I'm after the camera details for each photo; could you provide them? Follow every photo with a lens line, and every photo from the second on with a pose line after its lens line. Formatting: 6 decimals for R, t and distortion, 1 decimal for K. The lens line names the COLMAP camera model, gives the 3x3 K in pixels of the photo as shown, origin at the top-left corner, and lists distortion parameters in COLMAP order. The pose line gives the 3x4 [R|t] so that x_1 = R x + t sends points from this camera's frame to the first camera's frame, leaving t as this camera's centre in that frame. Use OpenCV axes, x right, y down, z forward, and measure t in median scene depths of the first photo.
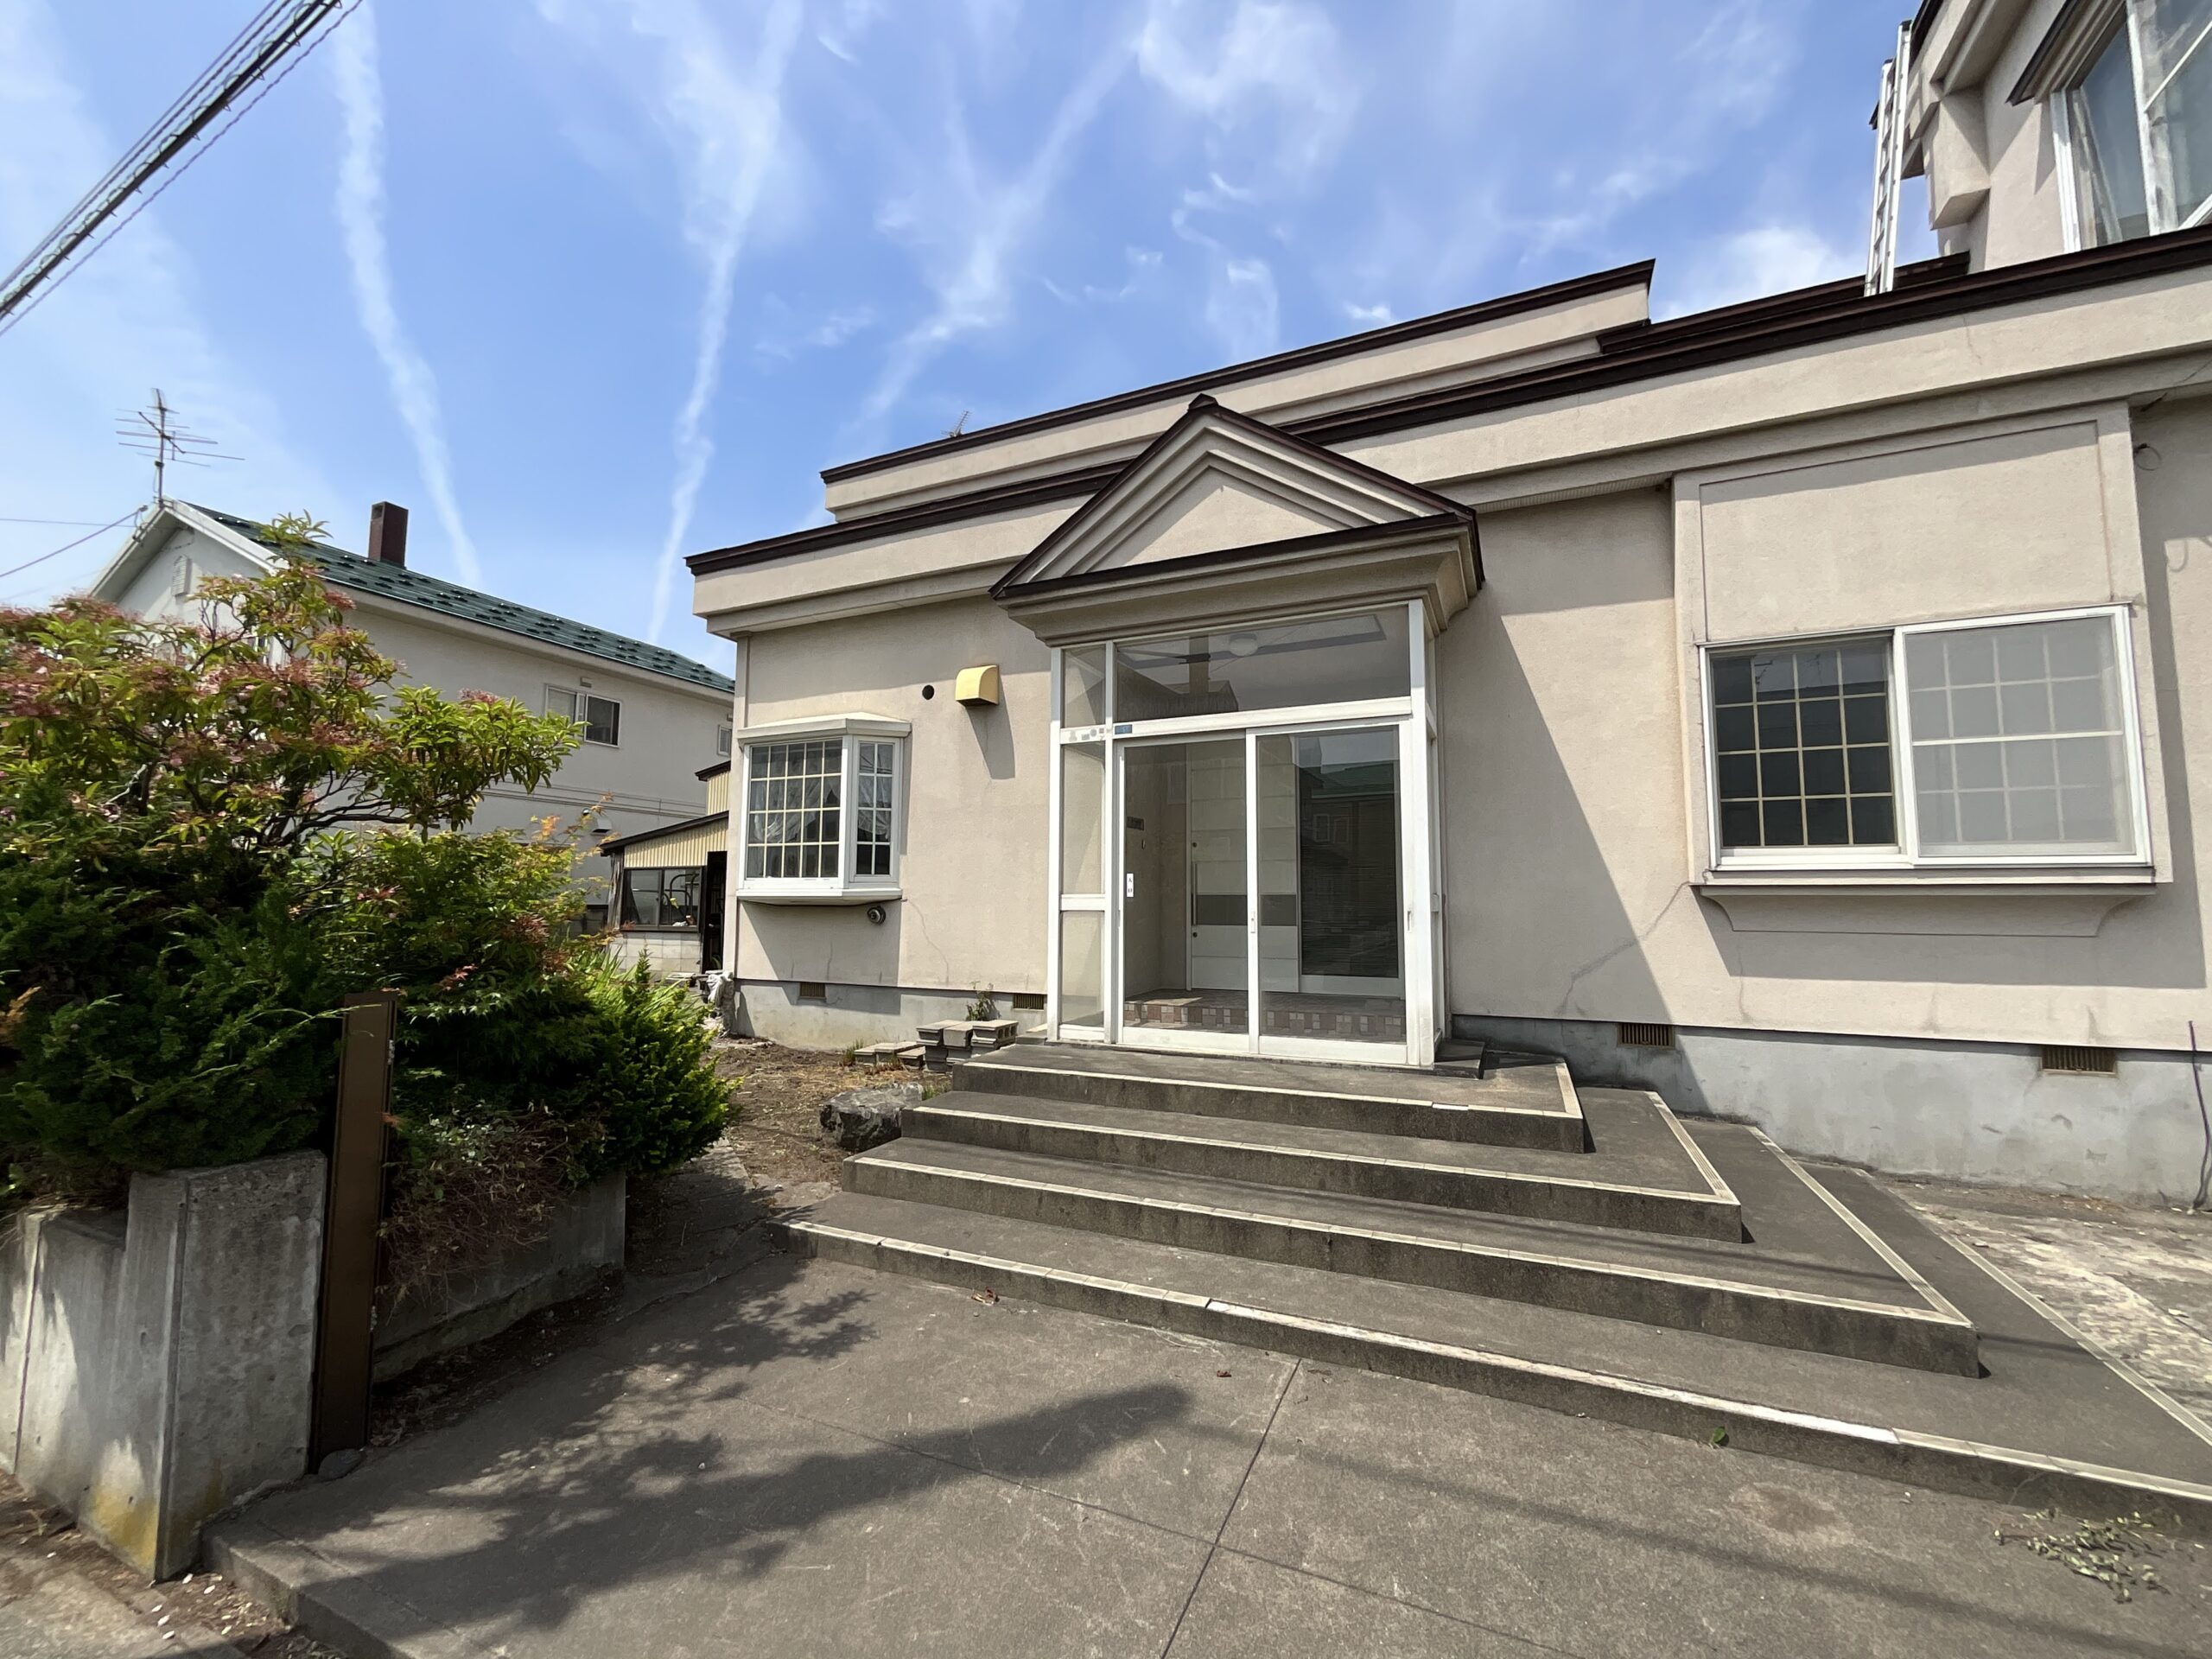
lens RADIAL K [[906.6, 0, 1106.0], [0, 906.6, 829.5], [0, 0, 1]] dist [-0.002051, -0.000299]
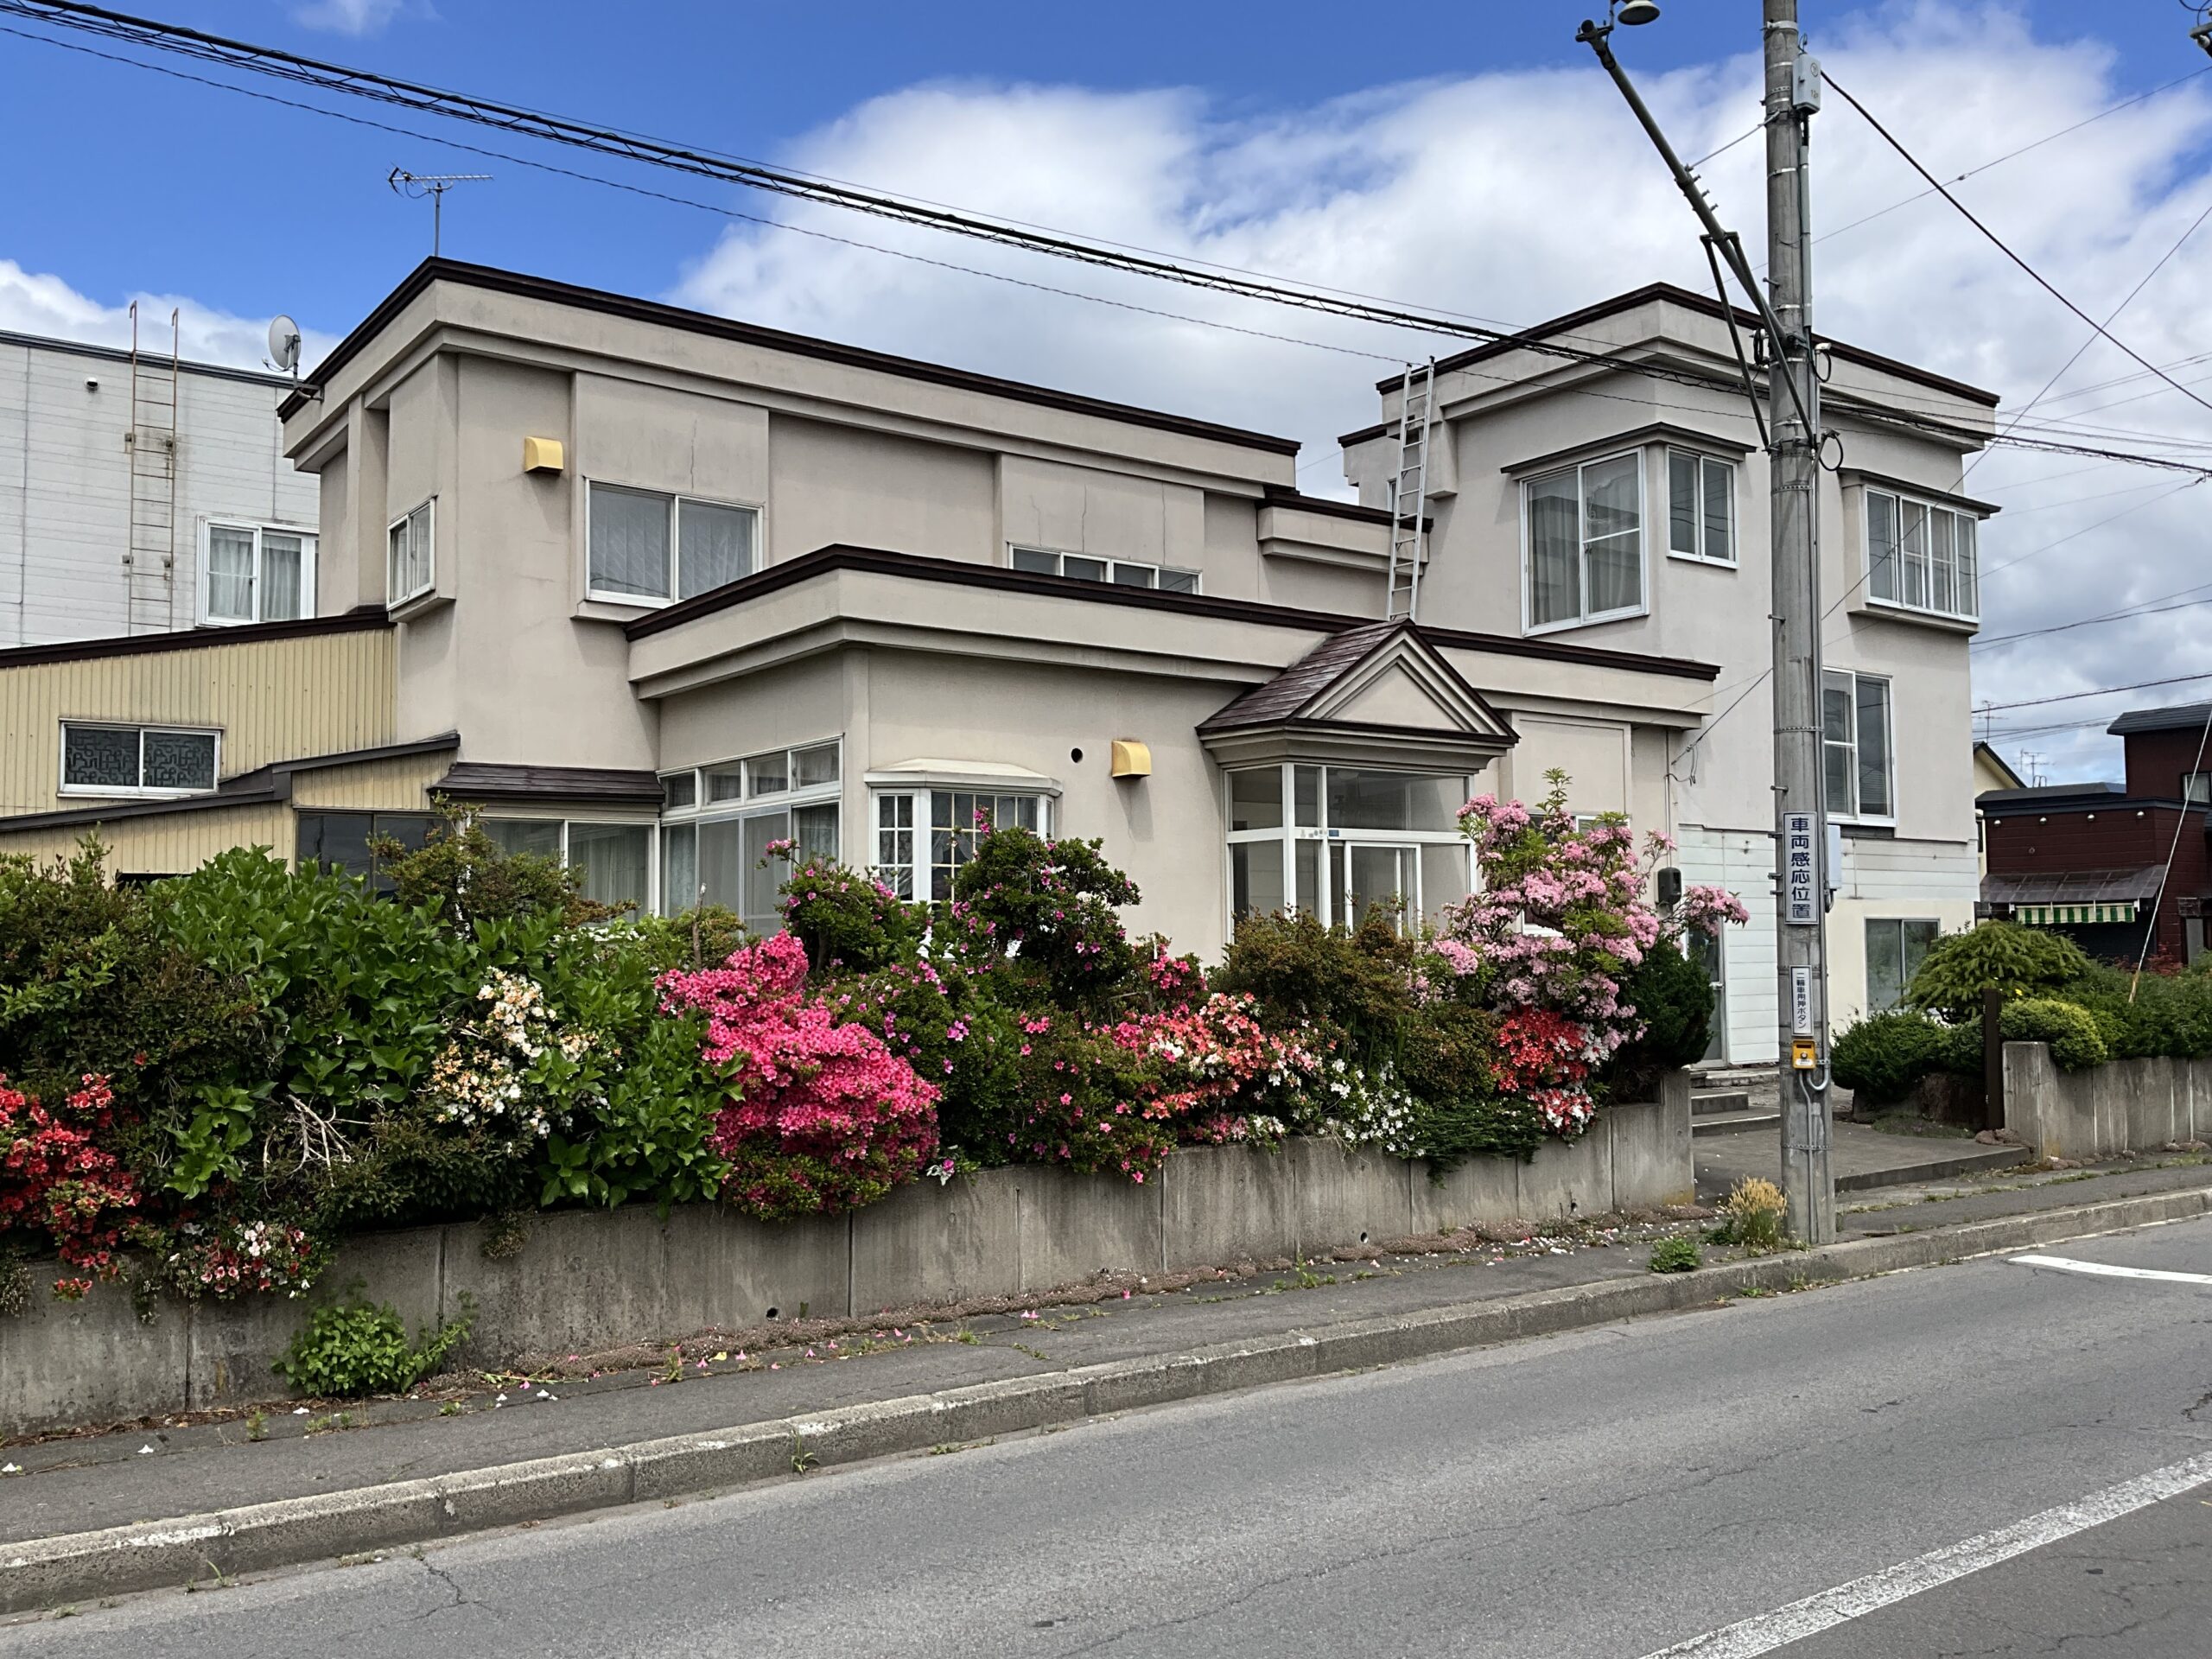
lens RADIAL K [[1865.0, 0, 1106.0], [0, 1865.0, 829.5], [0, 0, 1]] dist [0.003030, 0.000253]
pose [[0.489036, 0.040508, 0.871322, -2.594507], [-0.053202, 0.998446, -0.016559, -0.049715], [-0.870639, -0.038258, 0.490432, -0.087082]]
